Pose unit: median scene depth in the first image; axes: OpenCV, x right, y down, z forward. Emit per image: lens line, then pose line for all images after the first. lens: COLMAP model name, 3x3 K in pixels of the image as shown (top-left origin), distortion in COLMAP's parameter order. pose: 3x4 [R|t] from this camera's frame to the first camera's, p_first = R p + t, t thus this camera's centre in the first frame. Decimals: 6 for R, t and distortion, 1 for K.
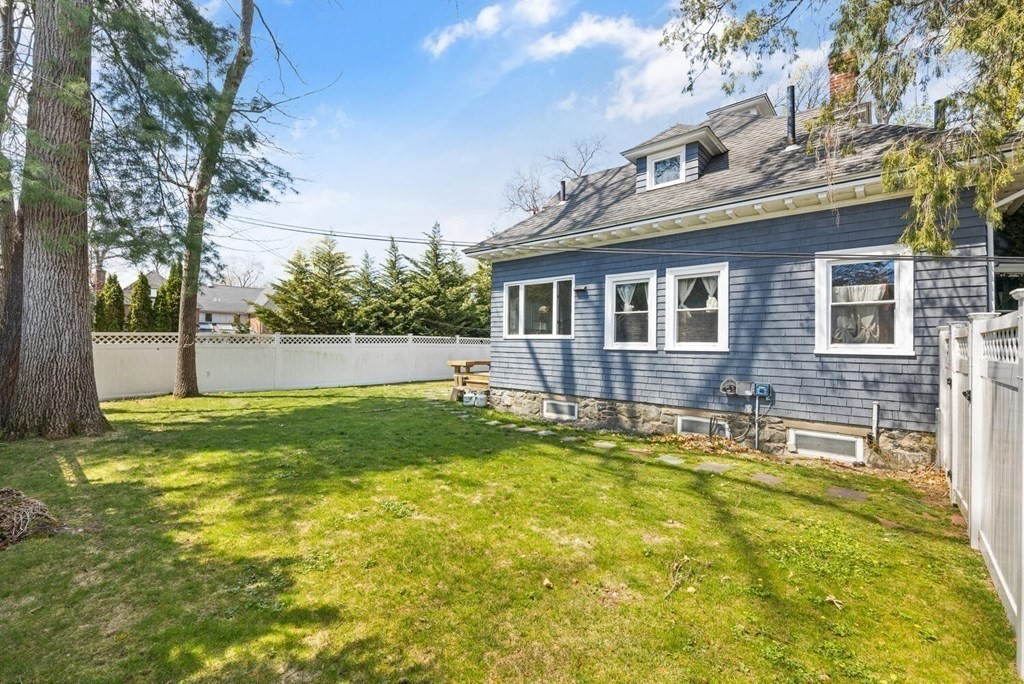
lens RADIAL K [[417.9, 0, 516.1], [0, 417.9, 340.7], [0, 0, 1]] dist [-0.002529, -0.000274]
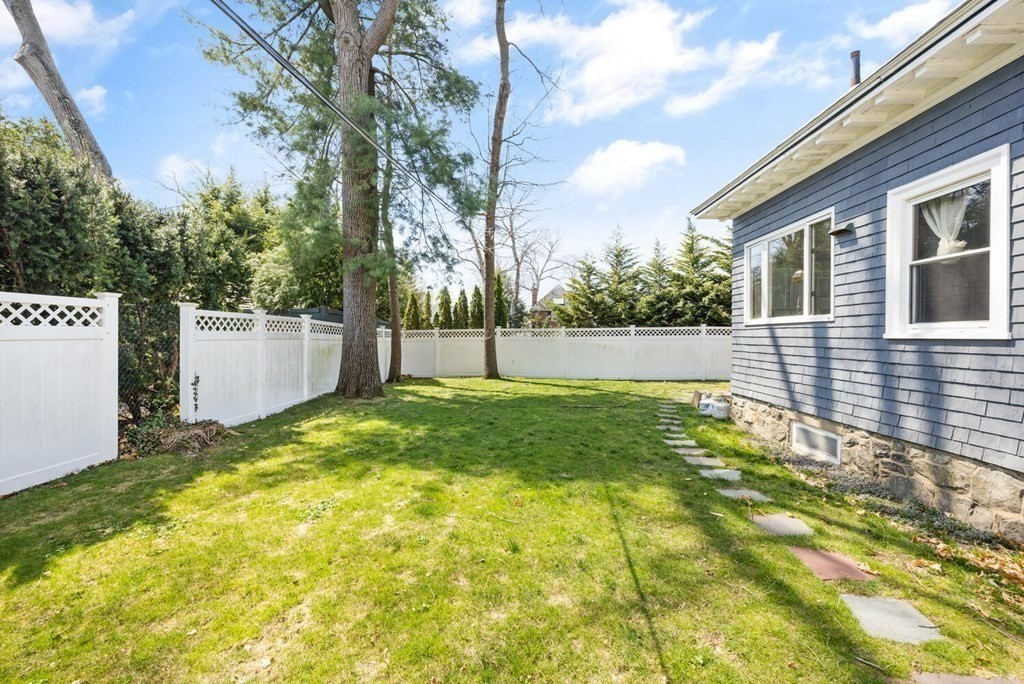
lens RADIAL K [[408.1, 0, 528.4], [0, 408.1, 338.3], [0, 0, 1]] dist [-0.003352, -0.000161]
pose [[0.645936, -0.007218, -0.763358, 0.296294], [0.010941, 0.999940, -0.000197, 0.015366], [0.763313, -0.008224, 0.645976, 0.336307]]
